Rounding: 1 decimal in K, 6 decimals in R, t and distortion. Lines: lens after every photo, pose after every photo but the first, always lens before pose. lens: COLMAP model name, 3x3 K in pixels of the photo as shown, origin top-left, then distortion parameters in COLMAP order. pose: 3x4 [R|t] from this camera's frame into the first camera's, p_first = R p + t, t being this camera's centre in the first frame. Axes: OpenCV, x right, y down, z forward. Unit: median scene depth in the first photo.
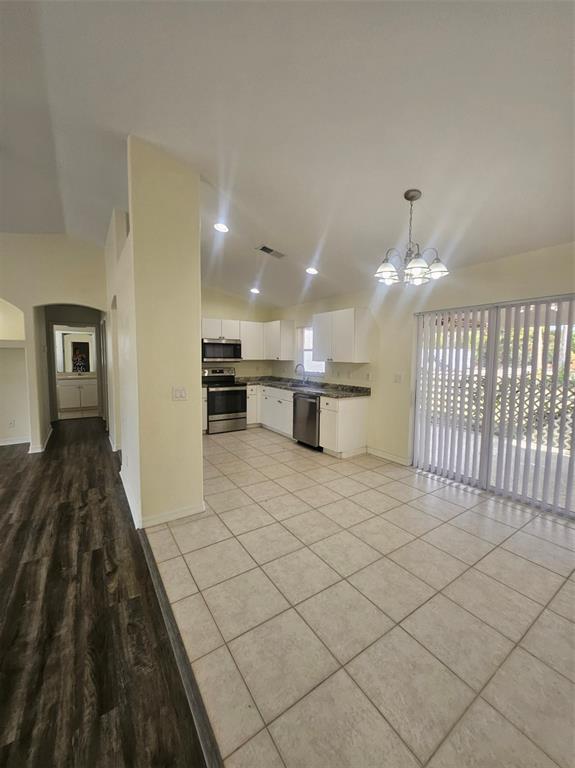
lens RADIAL K [[299.0, 0, 291.3], [0, 299.0, 381.1], [0, 0, 1]] dist [-0.001722, -0.000544]
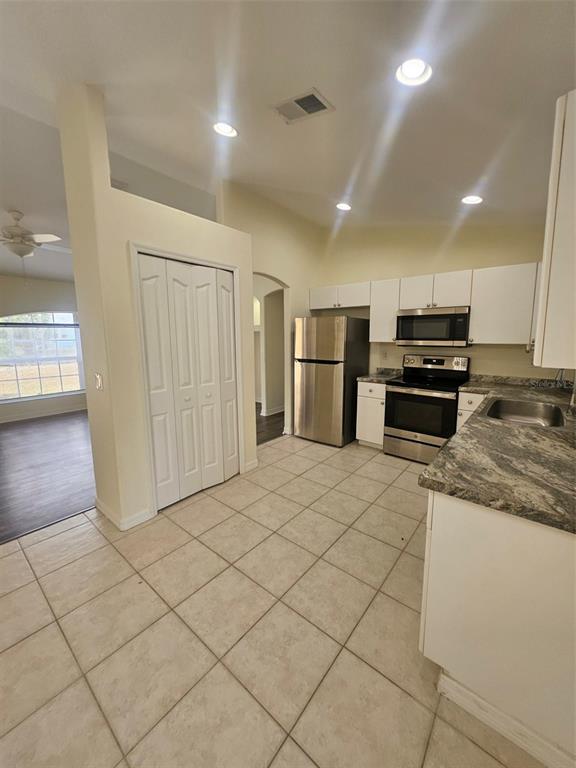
lens RADIAL K [[301.0, 0, 295.4], [0, 301.0, 377.1], [0, 0, 1]] dist [-0.006671, 0.003865]
pose [[0.290206, 0.128889, -0.948245, 0.354554], [-0.076158, 0.990856, 0.111373, -0.064719], [0.953929, 0.039895, 0.297368, 0.745167]]
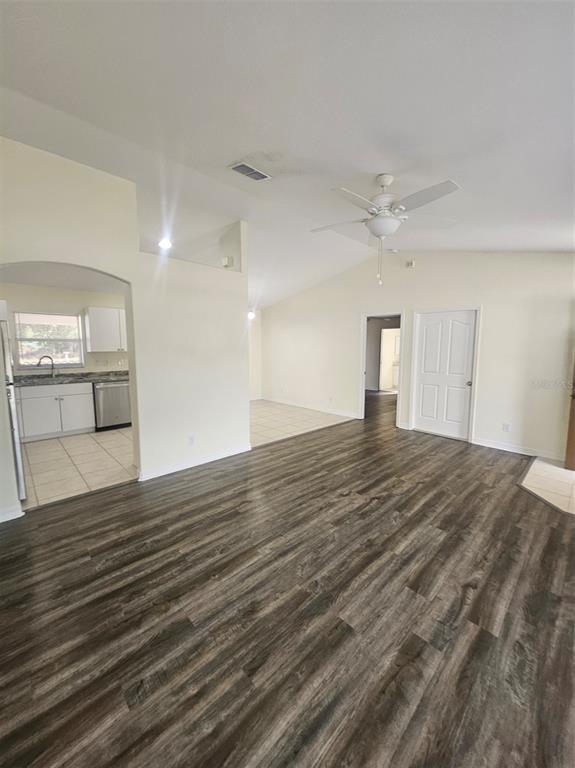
lens RADIAL K [[301.0, 0, 294.9], [0, 301.0, 377.1], [0, 0, 1]] dist [-0.006671, 0.003865]
pose [[-0.176030, -0.111641, 0.978034, -1.247536], [0.074373, 0.989200, 0.126301, -0.066864], [-0.981571, 0.094972, -0.165826, 0.560988]]
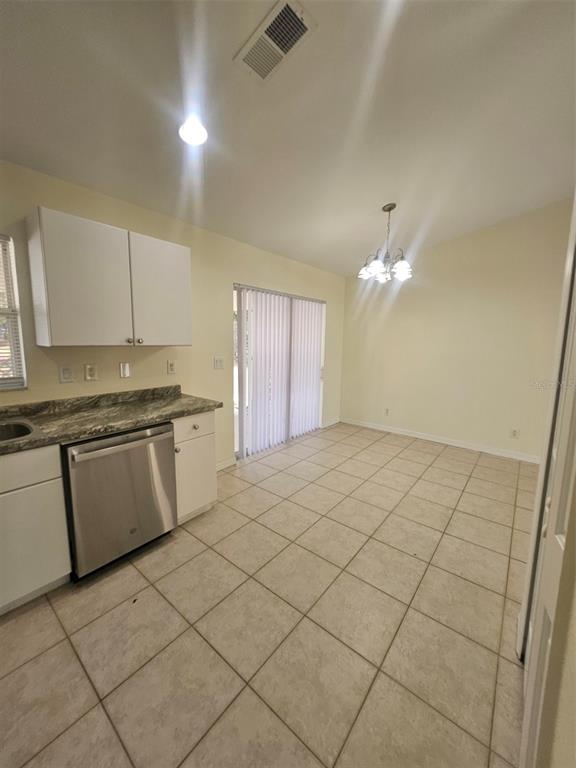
lens RADIAL K [[301.0, 0, 295.4], [0, 301.0, 377.1], [0, 0, 1]] dist [-0.006671, 0.003865]
pose [[-0.301596, -0.138315, 0.943350, -0.400262], [0.054831, 0.985268, 0.161991, -0.082183], [-0.951858, 0.100581, -0.289569, 0.962135]]
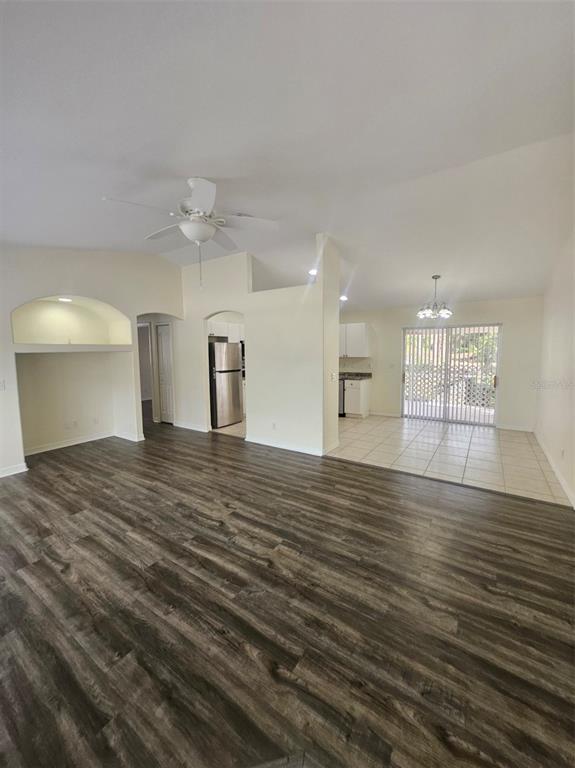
lens RADIAL K [[299.0, 0, 291.3], [0, 299.0, 381.1], [0, 0, 1]] dist [-0.001722, -0.000544]
pose [[0.923506, -0.054251, 0.379729, -0.739326], [0.047418, 0.998501, 0.027331, 0.002720], [-0.380643, -0.007235, 0.924694, -0.303934]]
